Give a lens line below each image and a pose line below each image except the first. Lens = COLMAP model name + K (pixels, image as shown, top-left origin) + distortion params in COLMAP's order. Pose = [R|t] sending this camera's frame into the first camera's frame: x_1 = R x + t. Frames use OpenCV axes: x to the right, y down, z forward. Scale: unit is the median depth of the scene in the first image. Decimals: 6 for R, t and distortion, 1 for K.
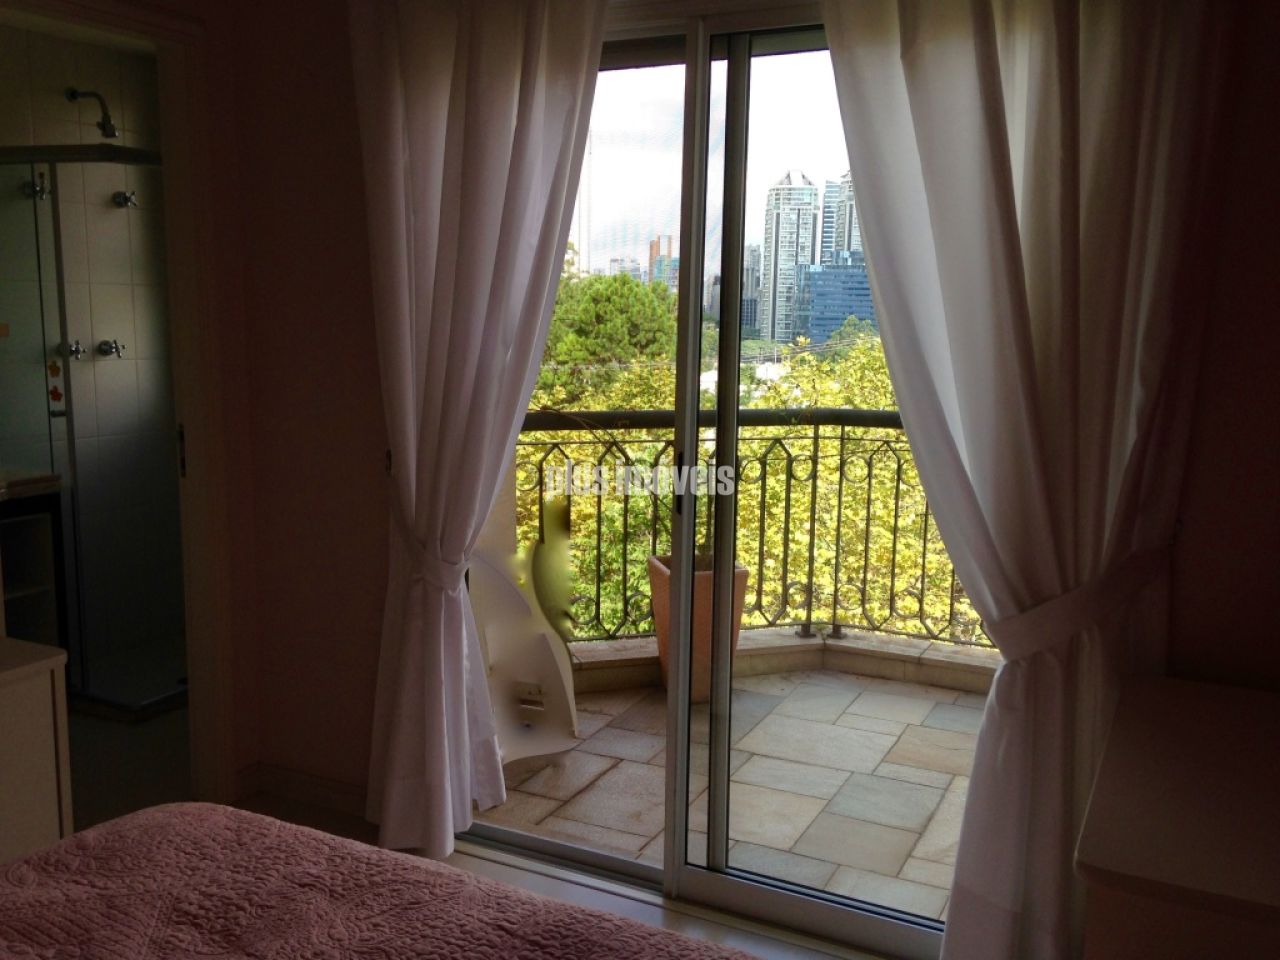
lens RADIAL K [[1162.9, 0, 630.4], [0, 1162.9, 487.4], [0, 0, 1]] dist [0.180634, -0.273408]
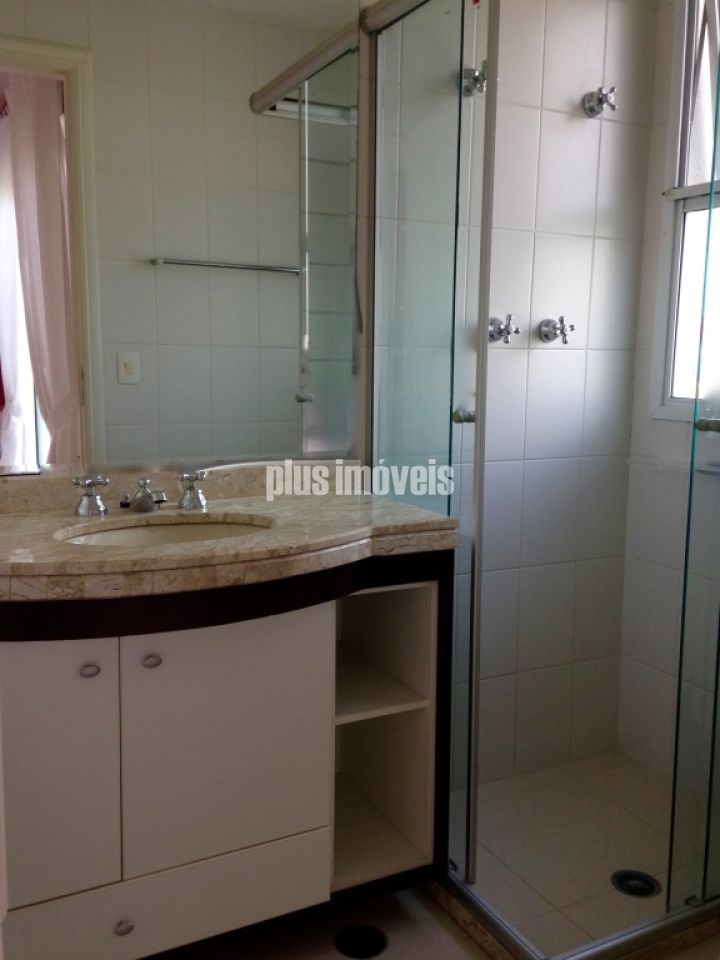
lens RADIAL K [[872.2, 0, 355.4], [0, 872.2, 474.5], [0, 0, 1]] dist [0.180634, -0.273408]
pose [[0.813026, 0.069363, -0.578081, -0.356446], [-0.089009, 0.996015, -0.005673, -0.034372], [0.575384, 0.056067, 0.815959, 0.814826]]
